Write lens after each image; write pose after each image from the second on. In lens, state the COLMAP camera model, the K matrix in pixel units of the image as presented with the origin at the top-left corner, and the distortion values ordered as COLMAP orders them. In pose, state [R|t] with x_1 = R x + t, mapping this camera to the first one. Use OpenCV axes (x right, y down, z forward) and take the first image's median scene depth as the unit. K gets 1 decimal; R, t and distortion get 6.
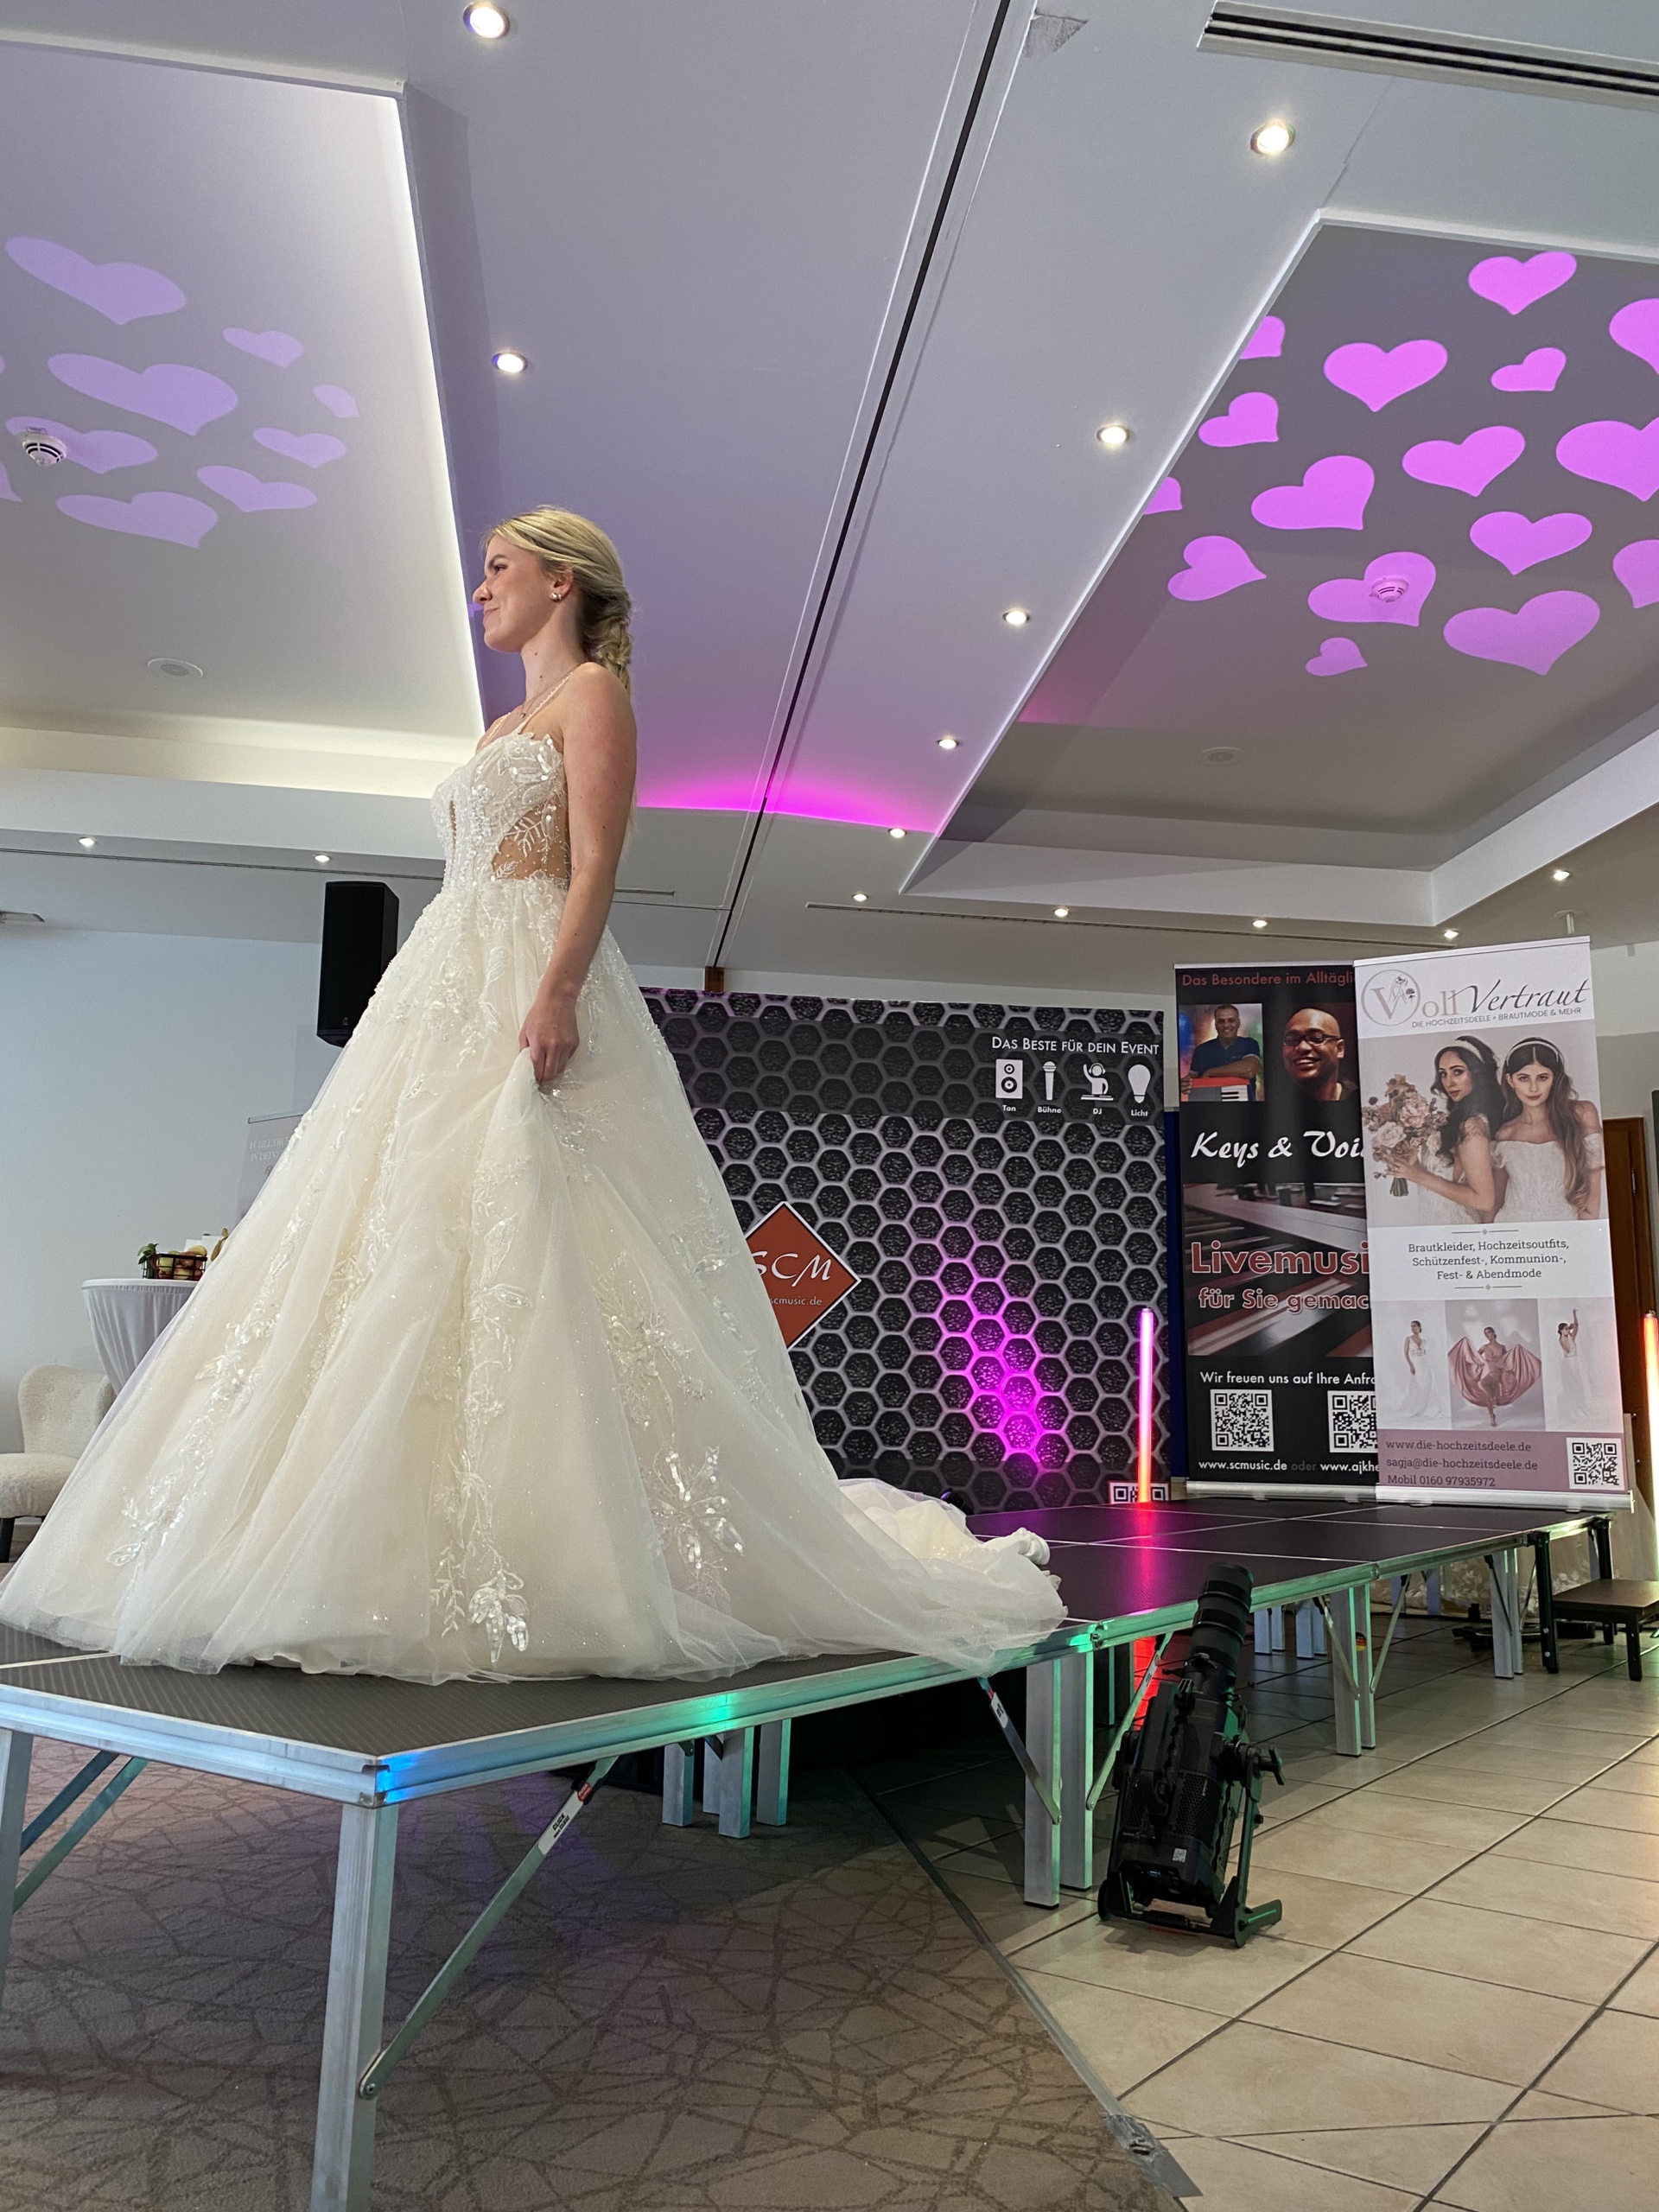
lens RADIAL K [[1661.0, 0, 829.5], [0, 1661.0, 1106.0], [0, 0, 1]] dist [0.130992, -0.368779]
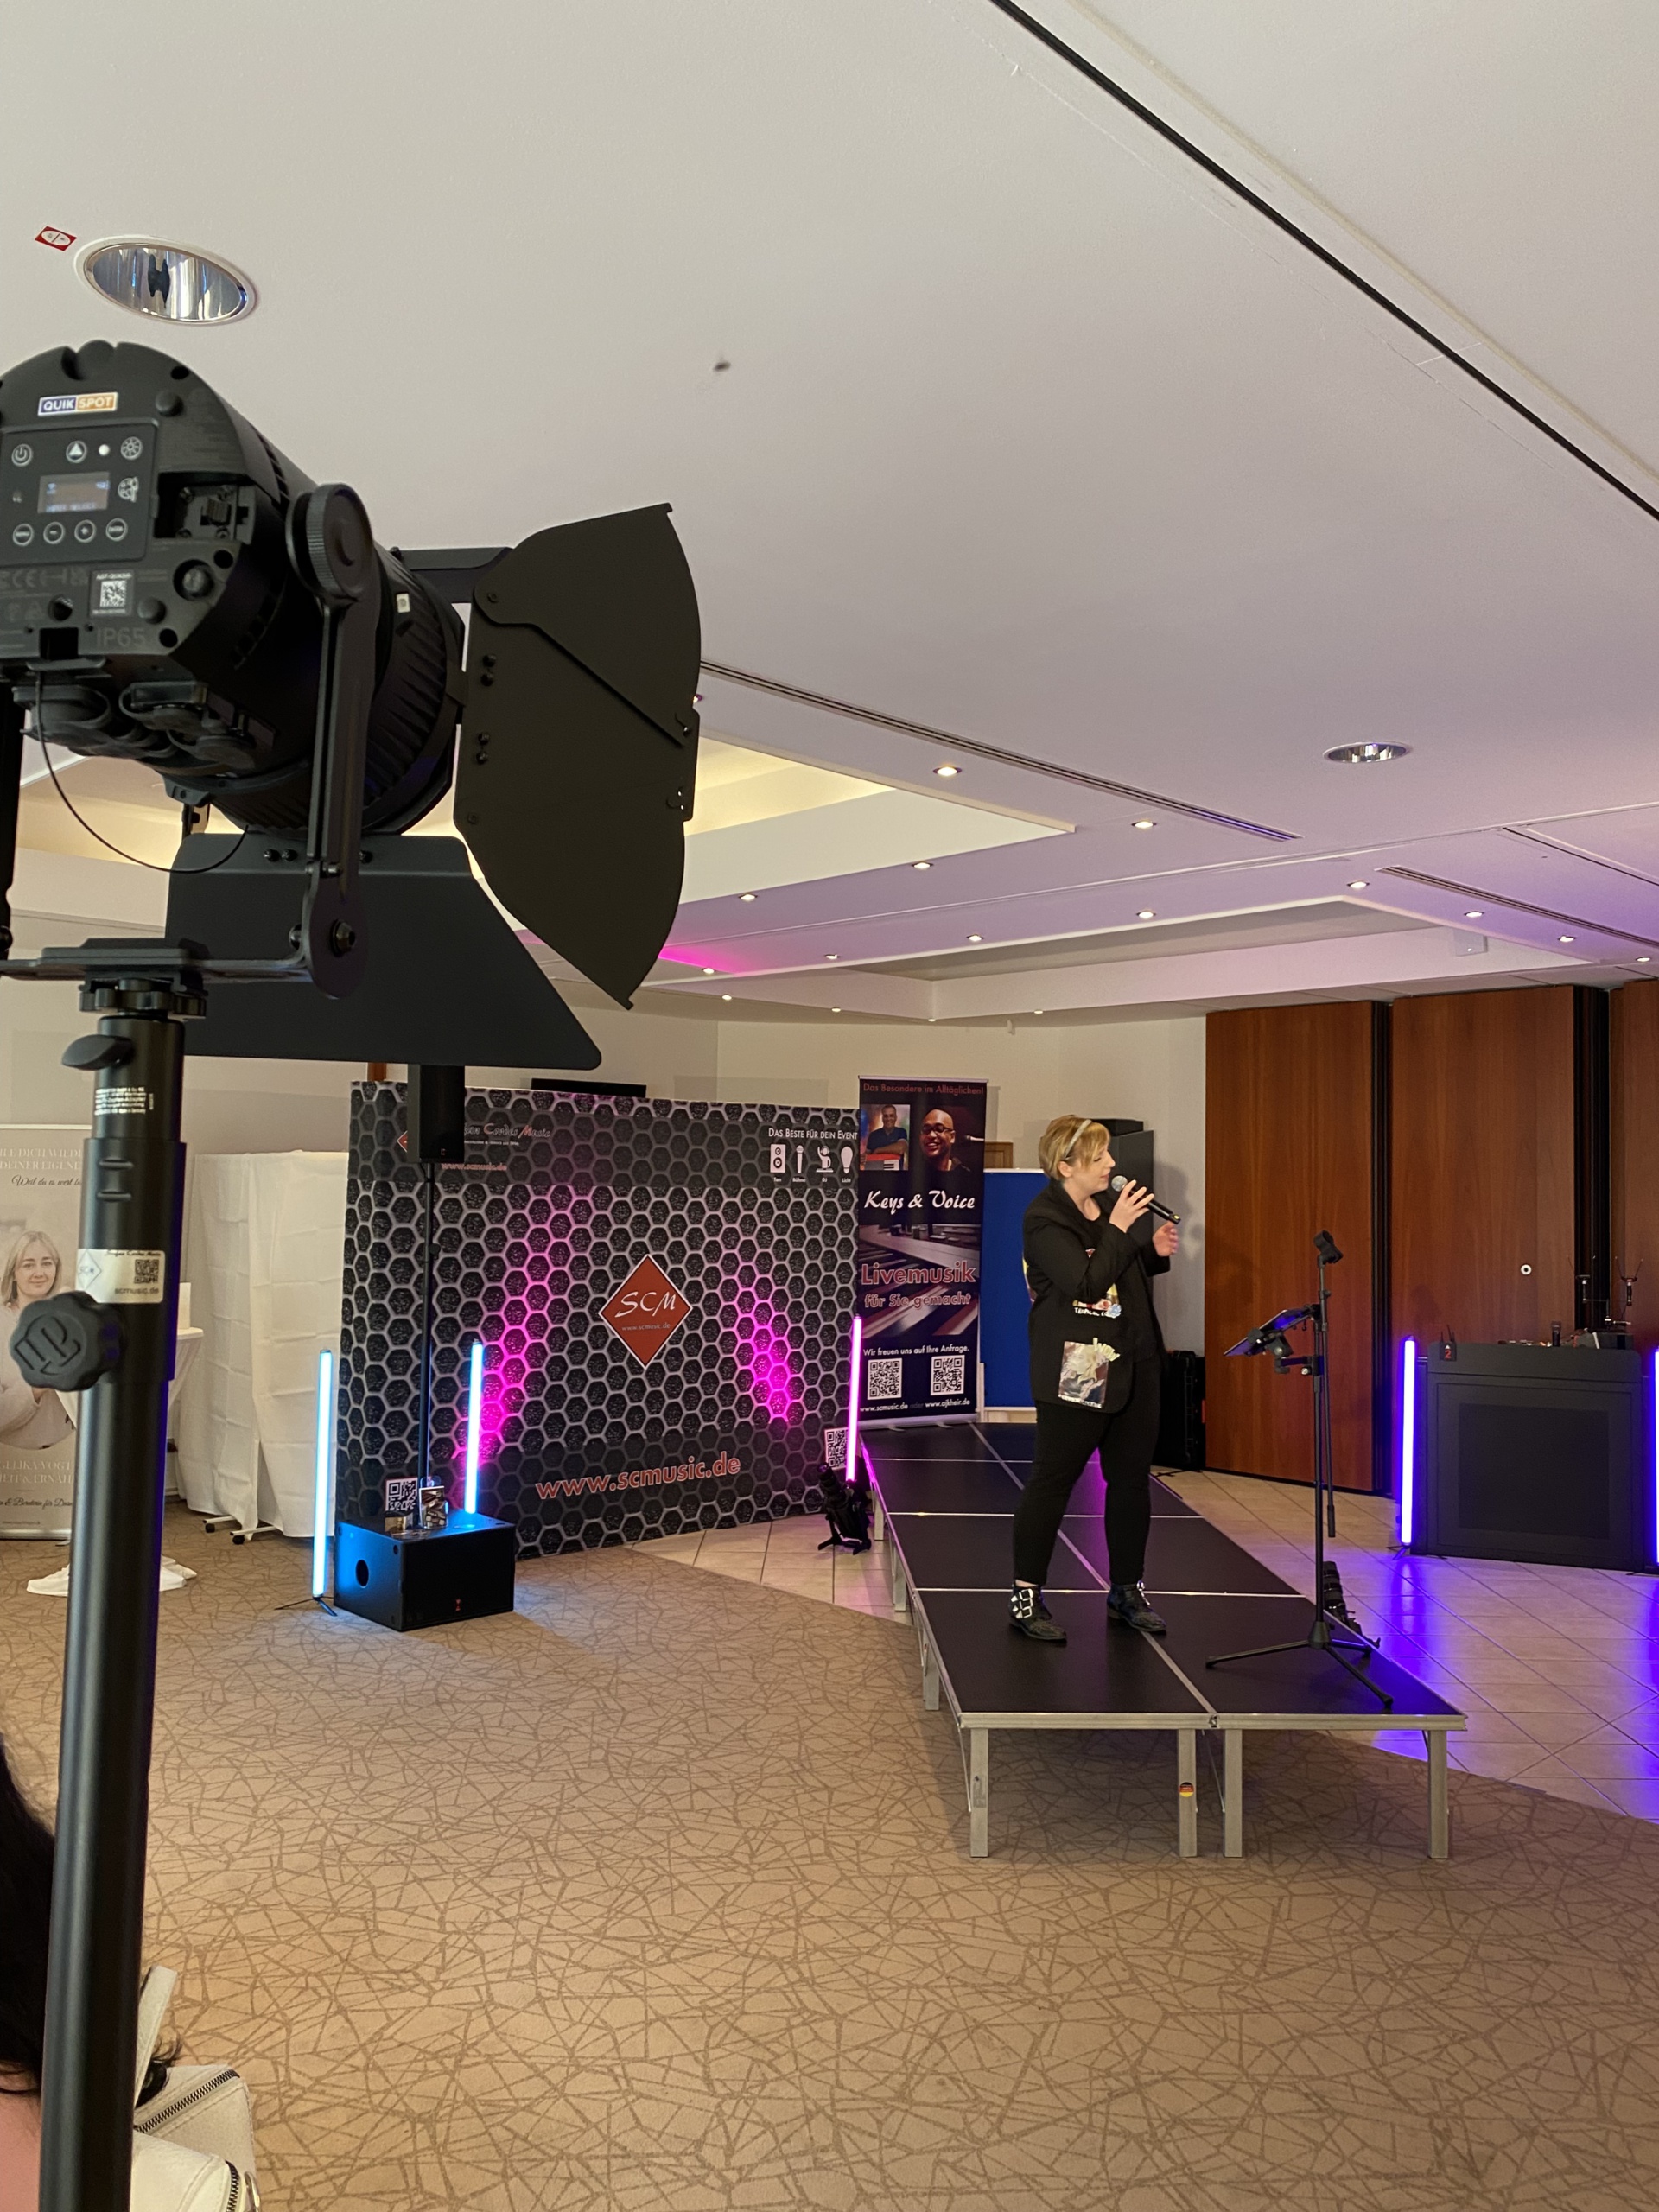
lens RADIAL K [[1678.3, 0, 828.3], [0, 1678.3, 1134.8], [0, 0, 1]] dist [0.137402, -0.304604]
pose [[0.803785, 0.005914, 0.594891, -0.714624], [-0.100011, 0.987063, 0.125317, -0.221804], [-0.586454, -0.160223, 0.793978, -0.156123]]
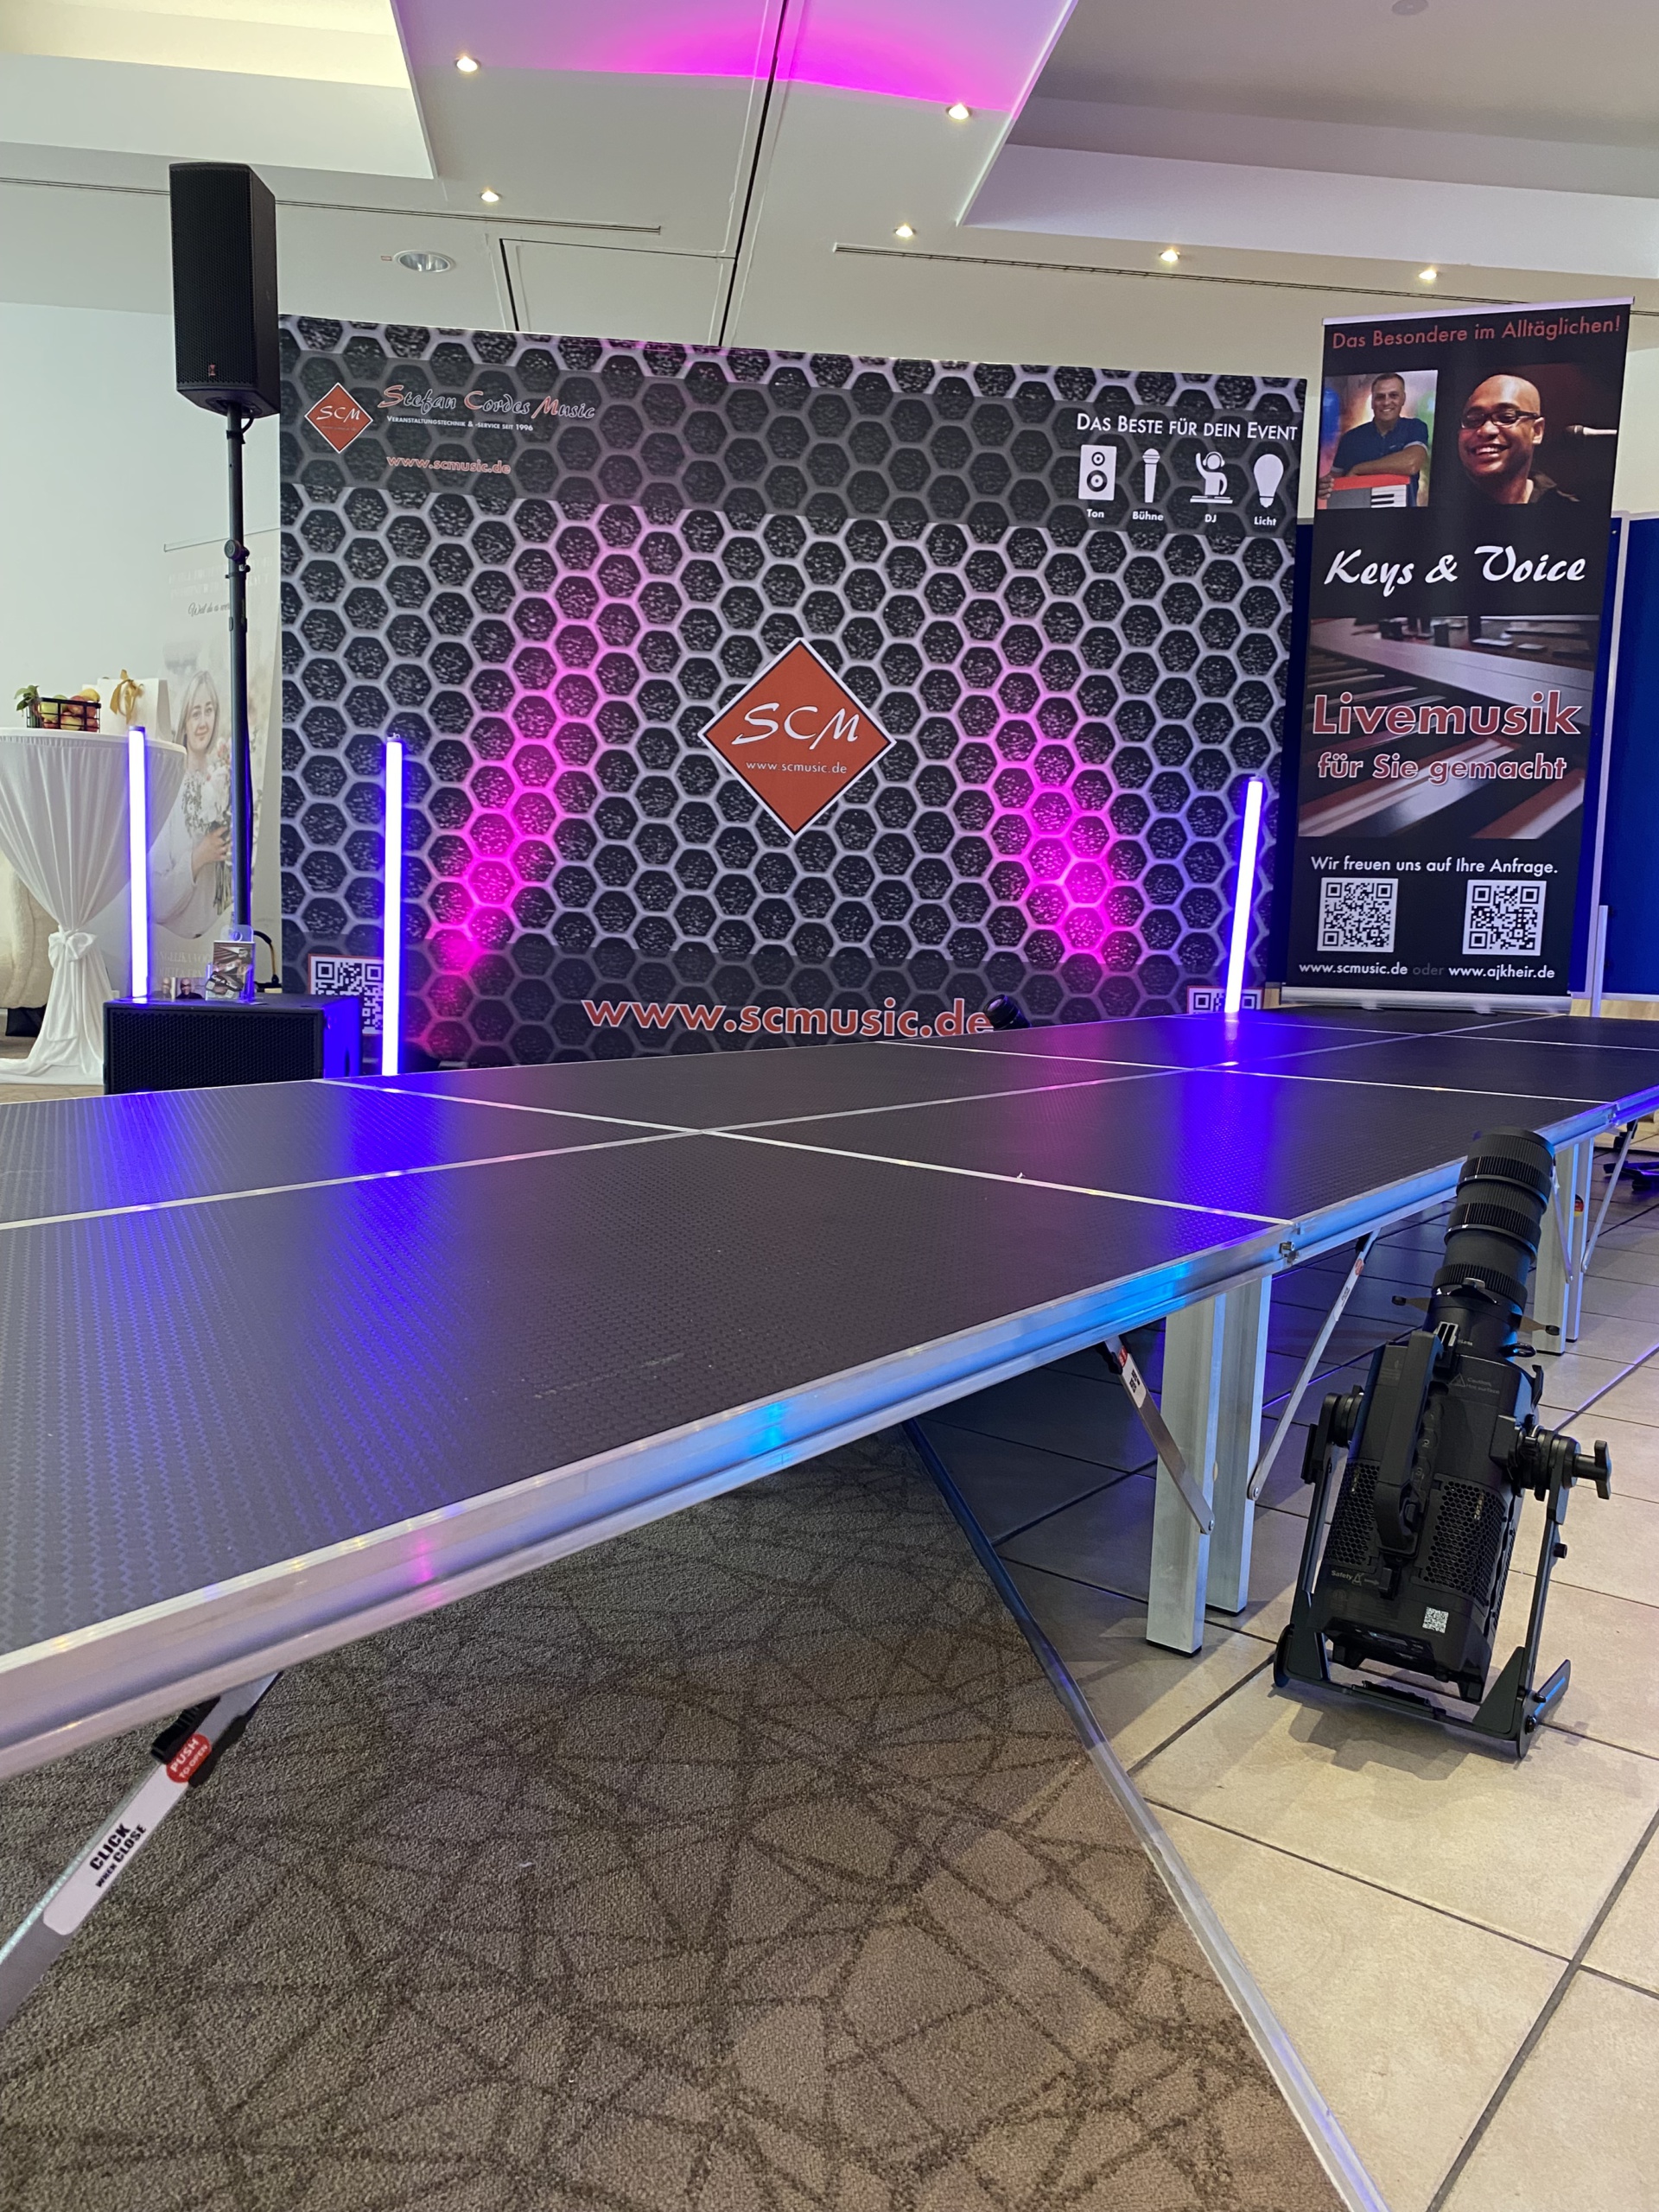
lens RADIAL K [[1642.0, 0, 796.9], [0, 1642.0, 1096.0], [0, 0, 1]] dist [0.145477, -0.401589]
pose [[0.999271, 0.014784, -0.035202, 0.001778], [-0.004165, 0.958700, 0.284388, 0.041790], [0.037952, -0.284034, 0.958063, 0.187860]]
